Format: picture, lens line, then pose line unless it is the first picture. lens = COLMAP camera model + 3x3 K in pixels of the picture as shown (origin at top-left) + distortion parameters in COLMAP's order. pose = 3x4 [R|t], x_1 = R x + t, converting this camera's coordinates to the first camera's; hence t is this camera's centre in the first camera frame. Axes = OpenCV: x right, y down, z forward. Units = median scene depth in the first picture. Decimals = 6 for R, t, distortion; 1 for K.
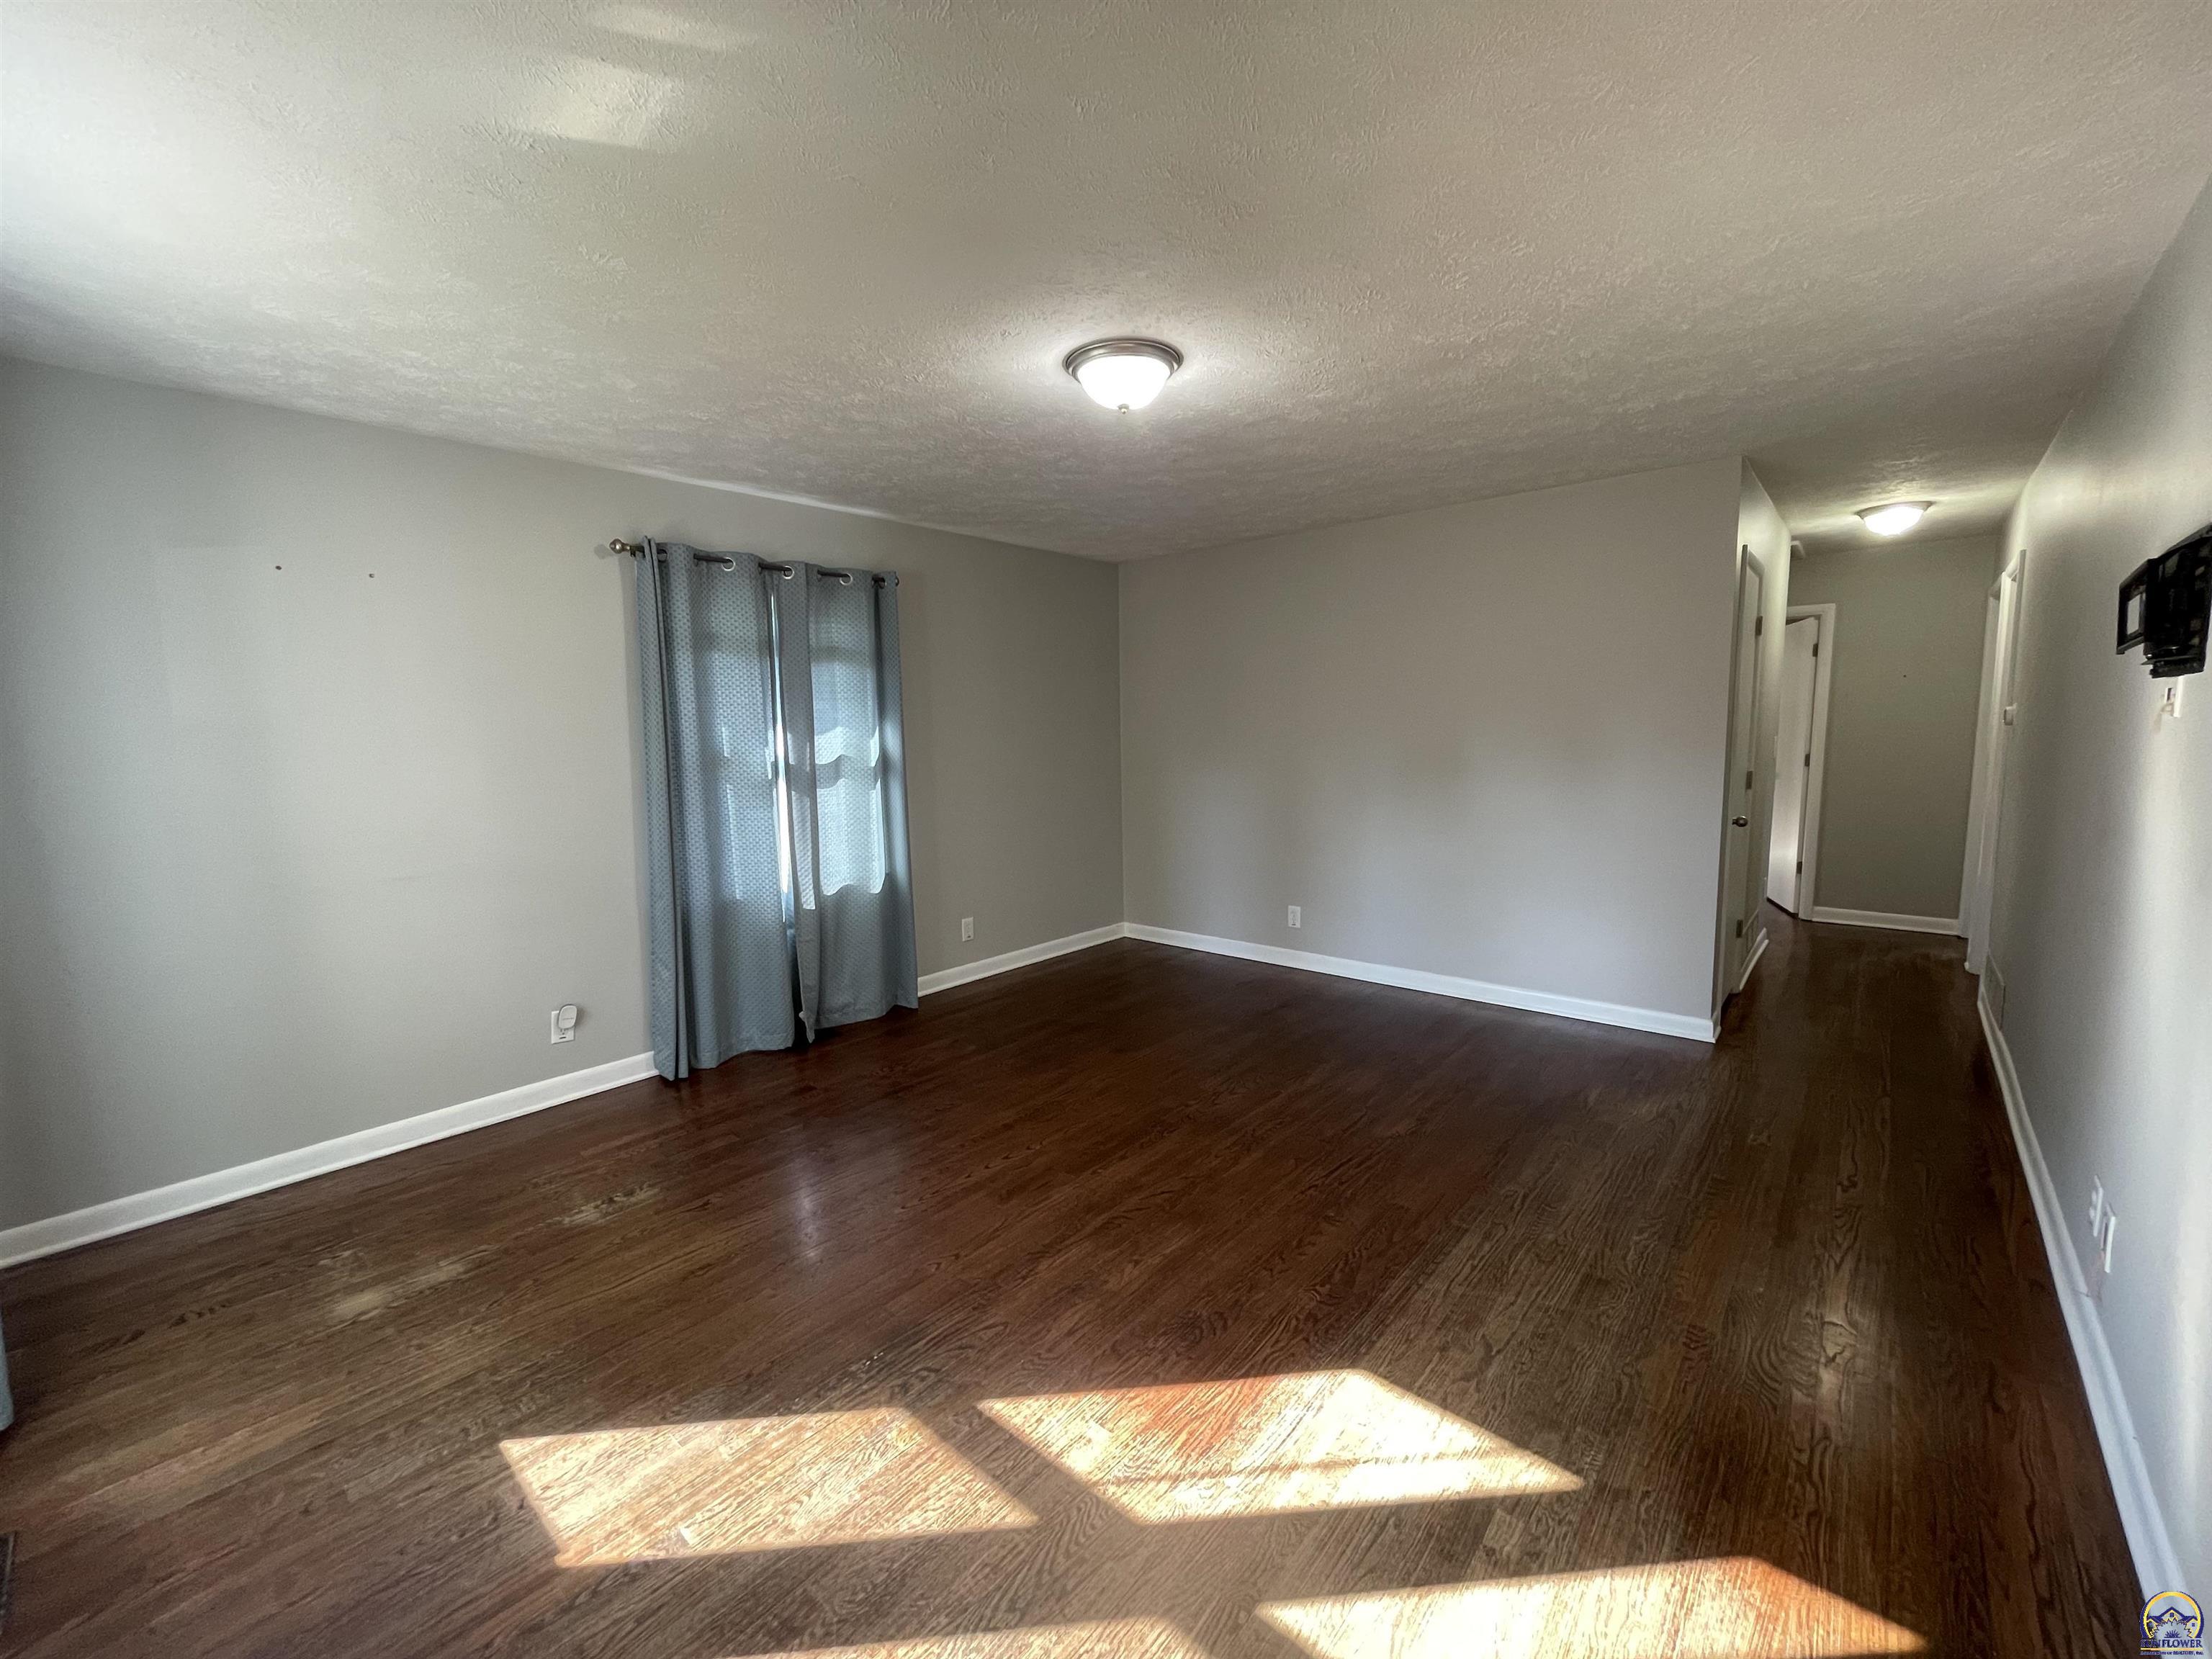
lens RADIAL K [[890.1, 0, 1103.3], [0, 890.1, 830.0], [0, 0, 1]] dist [-0.000214, 0.000080]
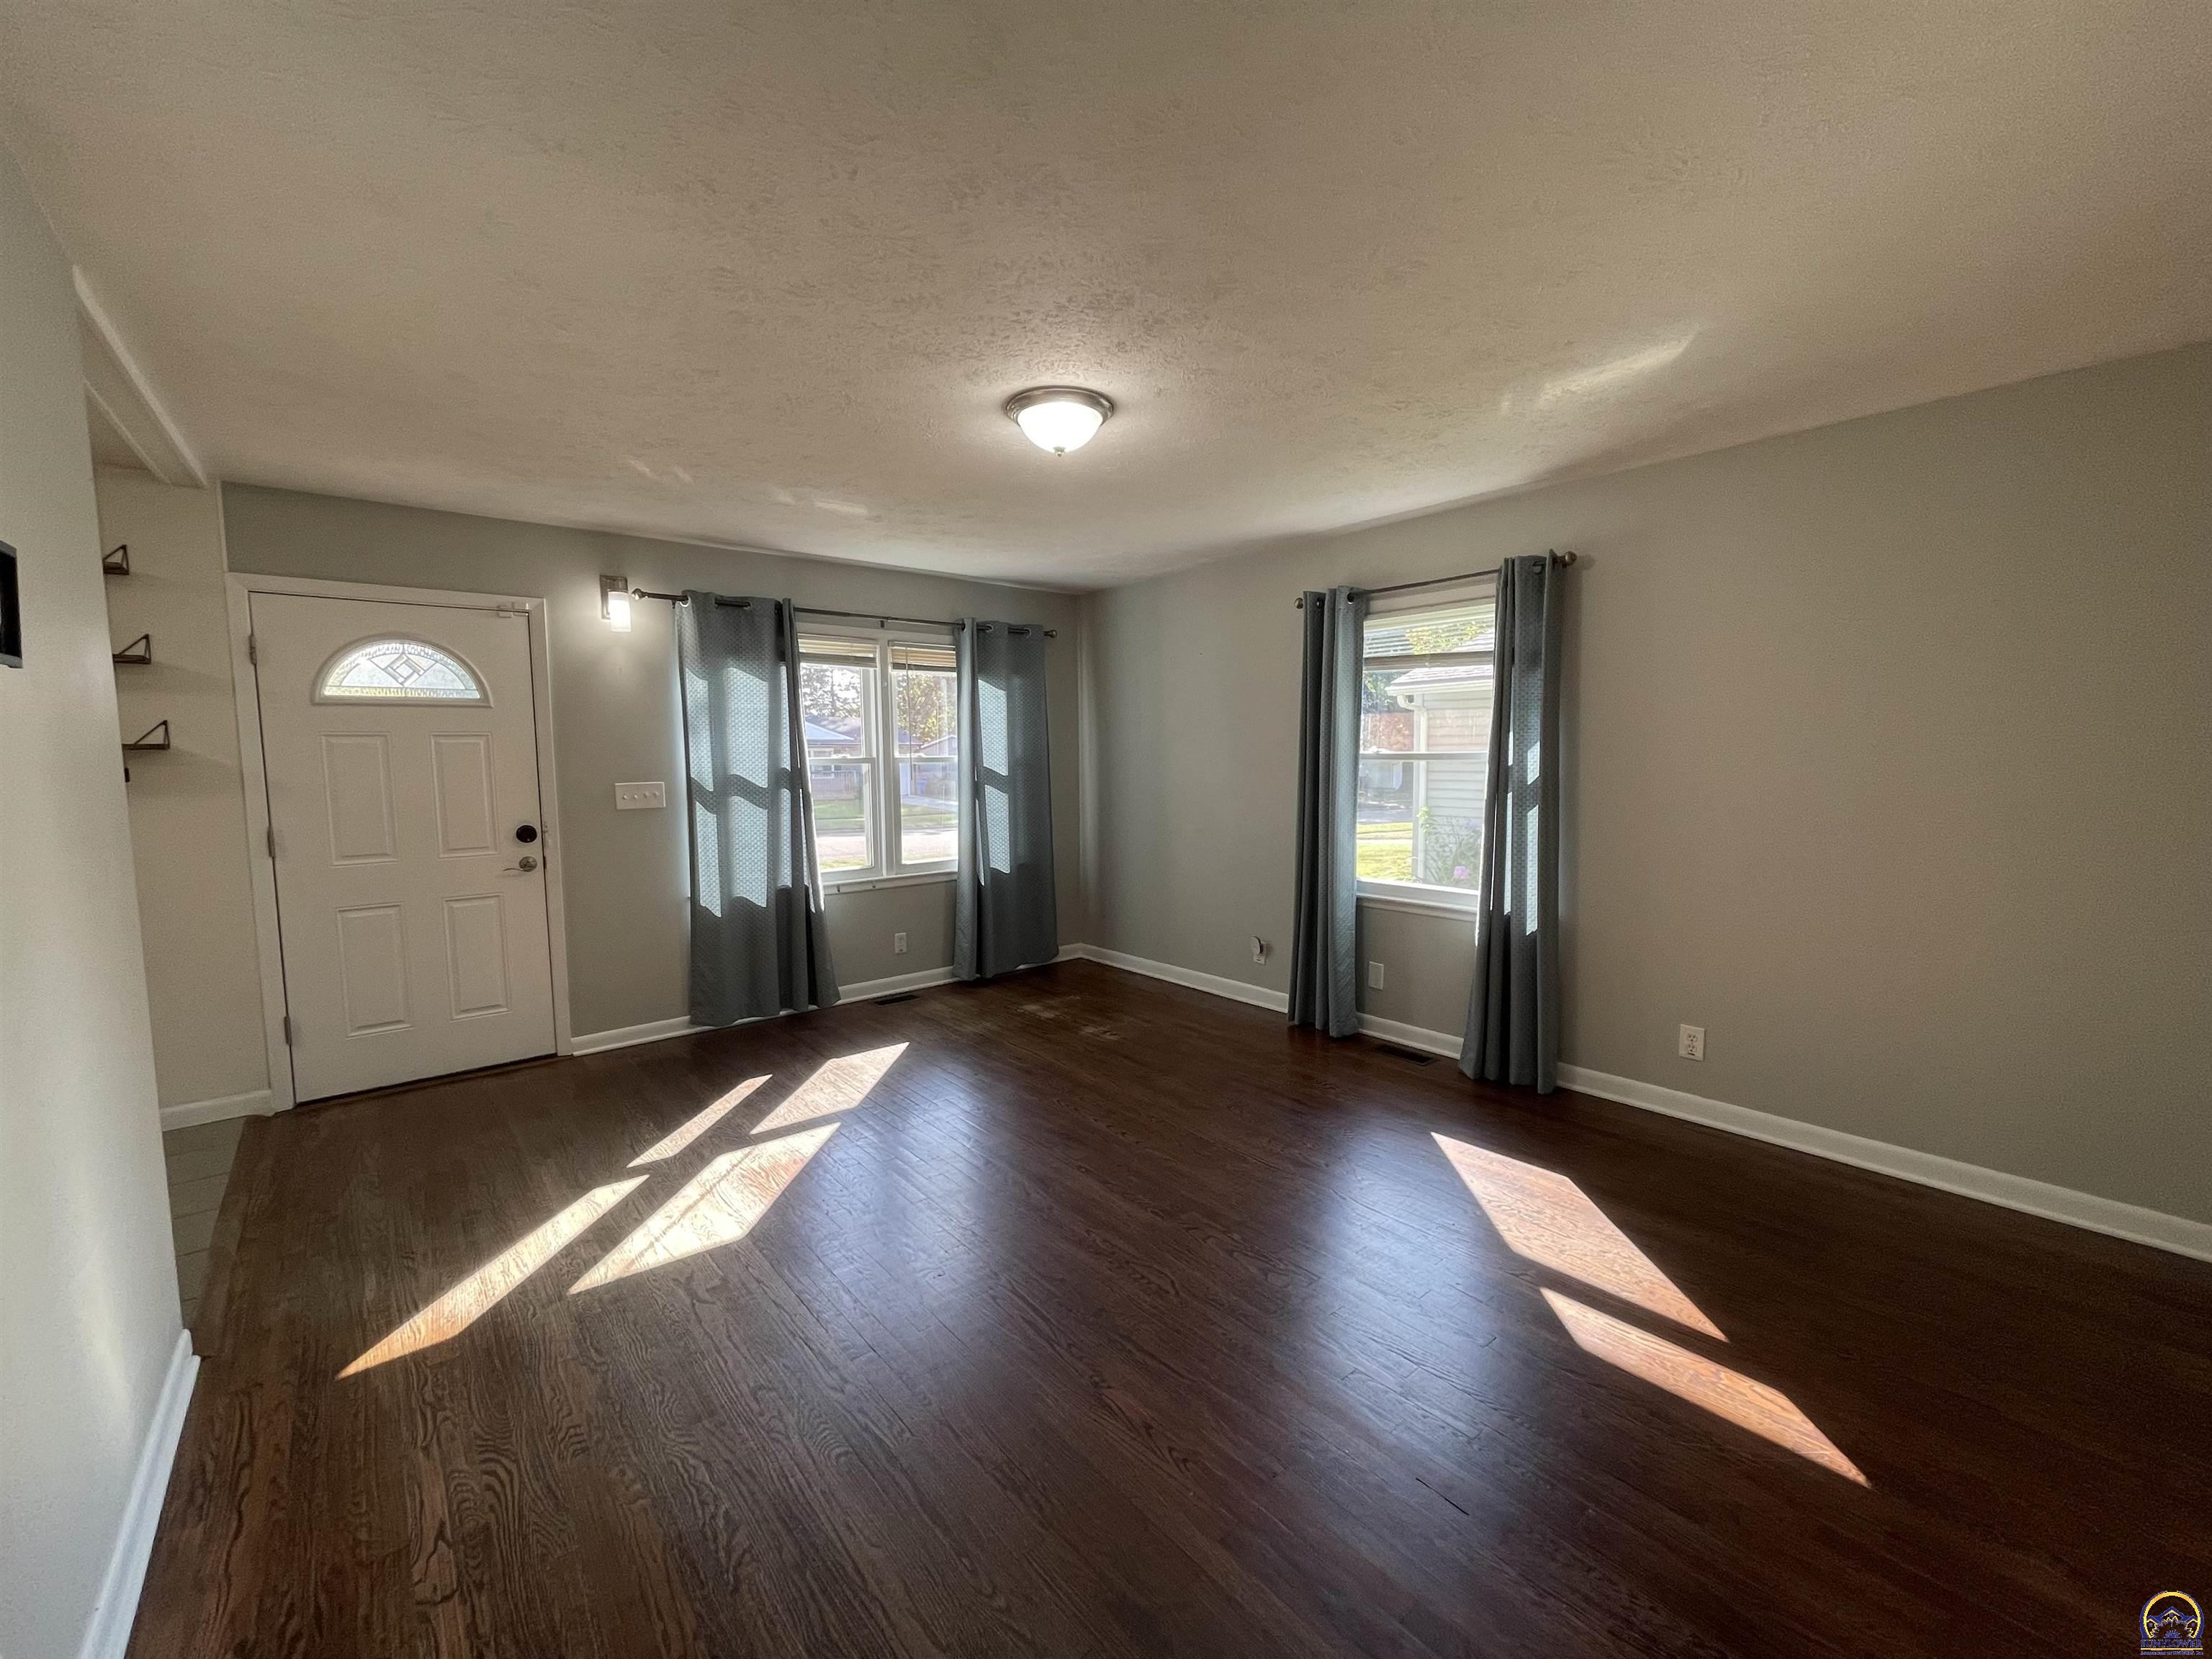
lens RADIAL K [[890.1, 0, 1103.3], [0, 890.1, 830.0], [0, 0, 1]] dist [-0.000214, 0.000080]
pose [[-0.147900, 0.106801, -0.983219, 1.477733], [-0.099058, 0.987553, 0.122173, -0.229240], [0.984029, 0.115465, -0.135479, 1.651186]]
